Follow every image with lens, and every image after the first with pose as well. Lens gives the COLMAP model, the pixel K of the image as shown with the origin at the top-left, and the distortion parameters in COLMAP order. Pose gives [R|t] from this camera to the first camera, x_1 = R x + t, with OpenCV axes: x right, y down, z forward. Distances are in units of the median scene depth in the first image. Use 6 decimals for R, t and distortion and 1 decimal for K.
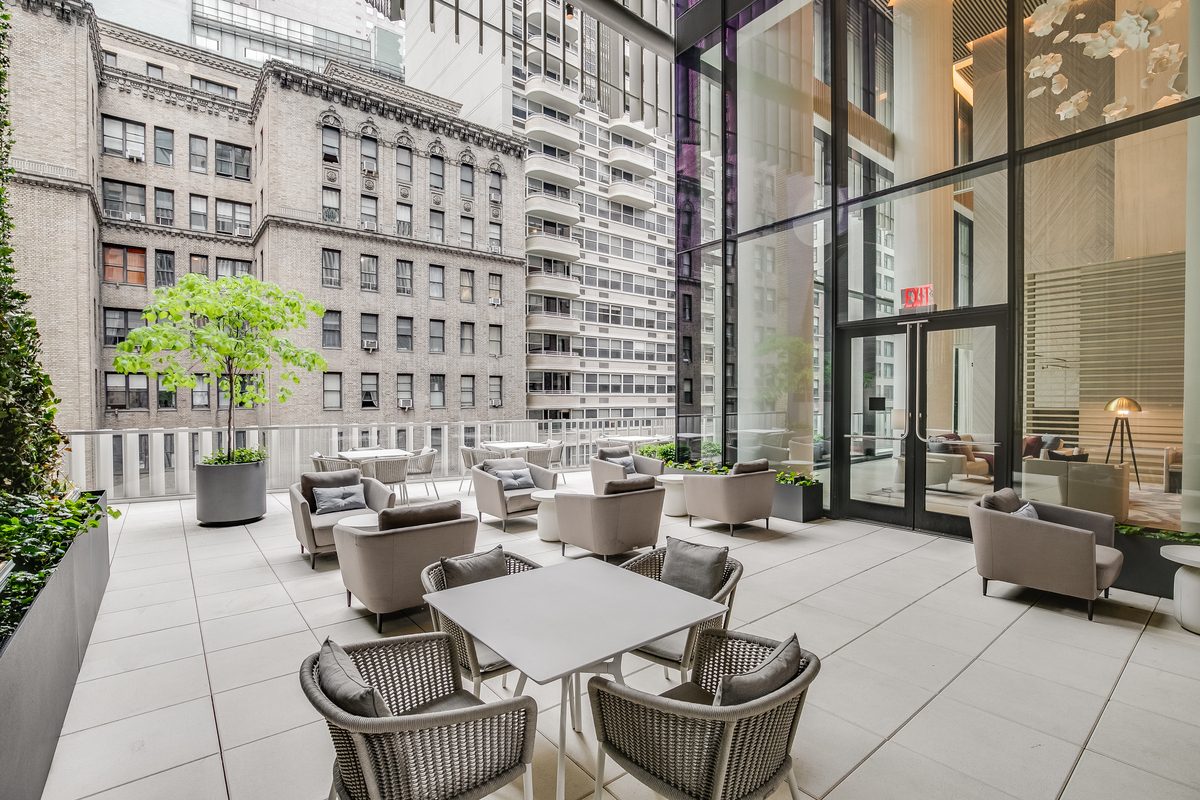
lens RADIAL K [[526.6, 0, 599.1], [0, 526.6, 405.8], [0, 0, 1]] dist [-0.035485, 0.007895]
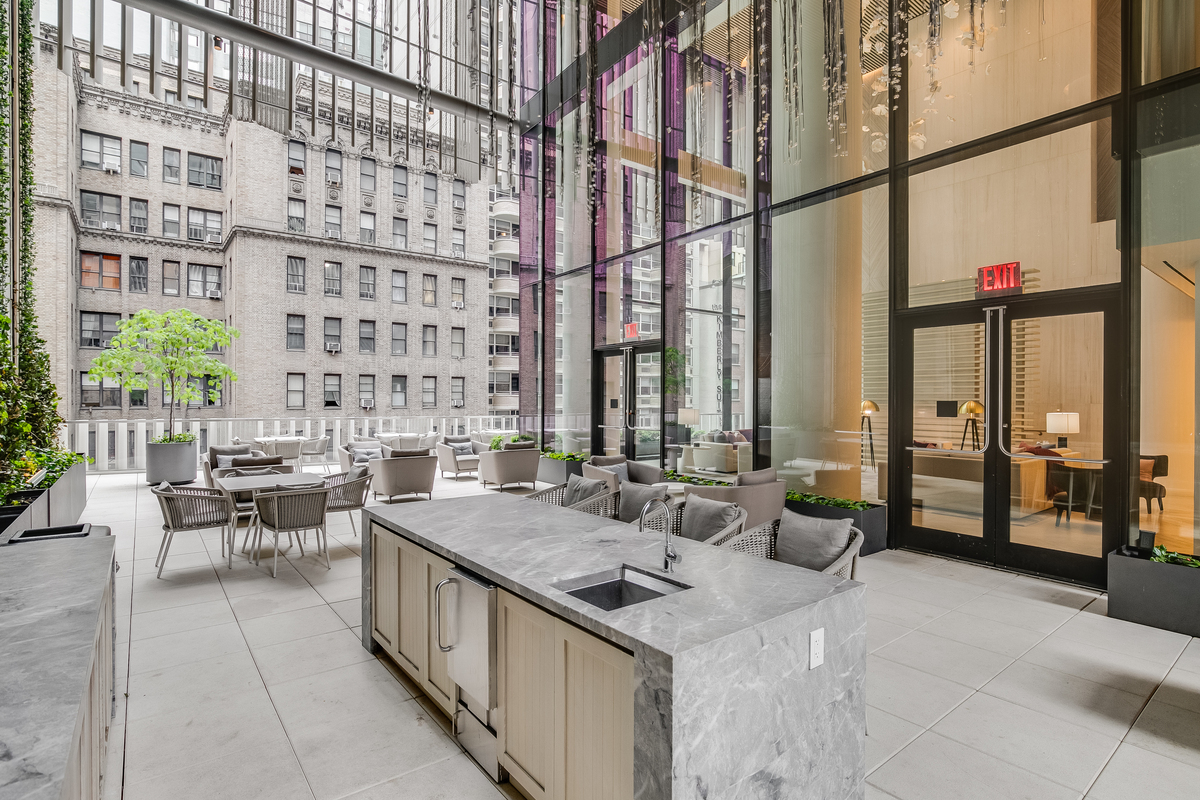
lens RADIAL K [[565.1, 0, 600.0], [0, 565.1, 400.0], [0, 0, 1]] dist [-0.030201, 0.008710]
pose [[0.999928, 0.005162, -0.010840, 0.112182], [-0.005304, 0.999899, -0.013157, 0.001506], [0.010771, 0.013214, 0.999855, -0.120802]]
